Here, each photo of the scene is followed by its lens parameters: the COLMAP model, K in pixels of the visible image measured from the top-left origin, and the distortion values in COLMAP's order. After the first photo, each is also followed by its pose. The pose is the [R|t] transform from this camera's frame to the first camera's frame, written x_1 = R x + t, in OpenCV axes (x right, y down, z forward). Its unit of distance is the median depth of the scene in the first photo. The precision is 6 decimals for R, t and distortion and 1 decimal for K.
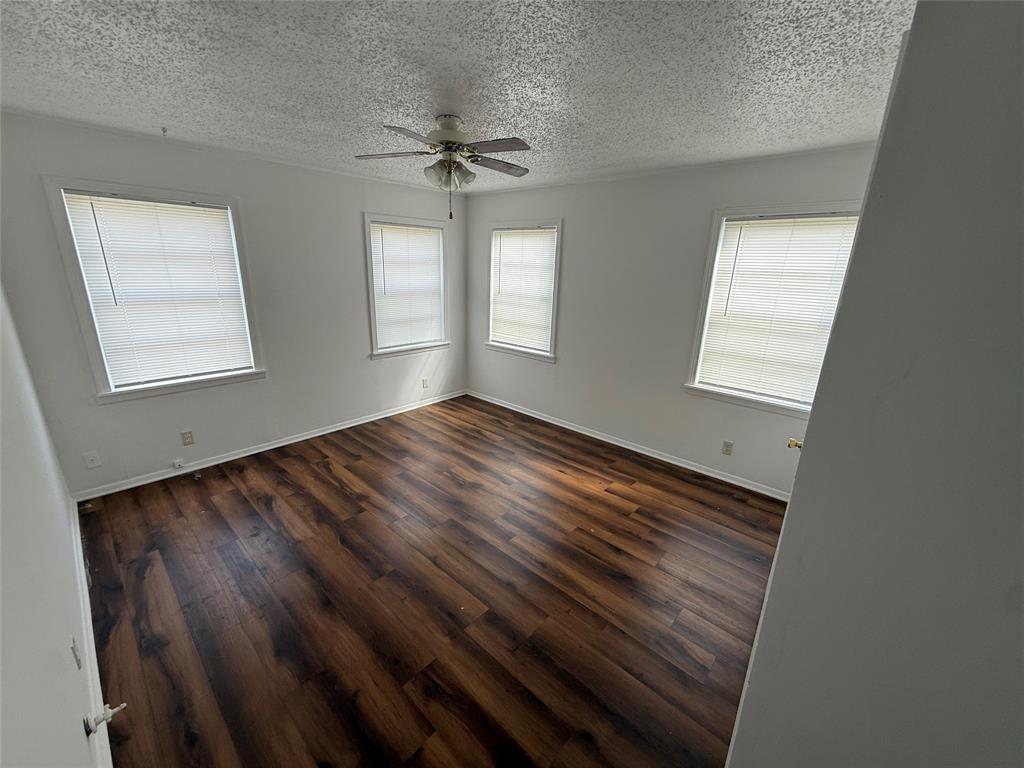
lens RADIAL K [[408.8, 0, 508.9], [0, 408.8, 384.4], [0, 0, 1]] dist [-0.000358, -0.000164]
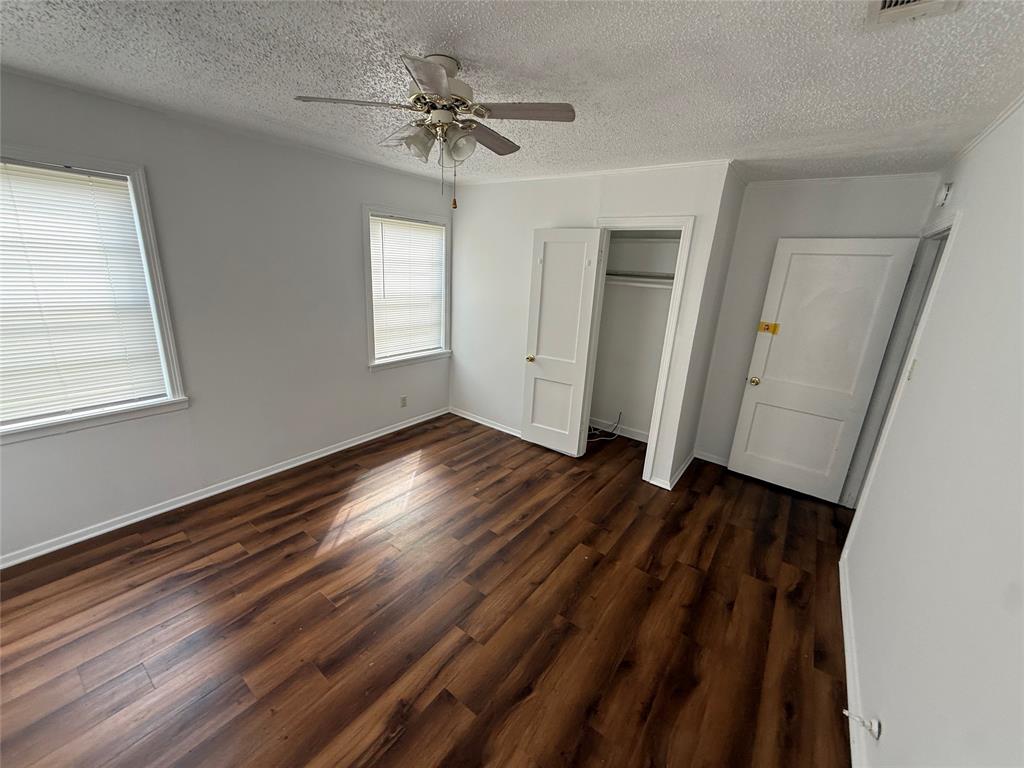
lens RADIAL K [[408.8, 0, 508.9], [0, 408.8, 384.4], [0, 0, 1]] dist [-0.000358, -0.000164]
pose [[-0.100877, -0.312341, 0.944599, -0.723600], [0.225630, 0.917521, 0.327484, -0.250513], [-0.968976, 0.246166, -0.022083, 0.755816]]
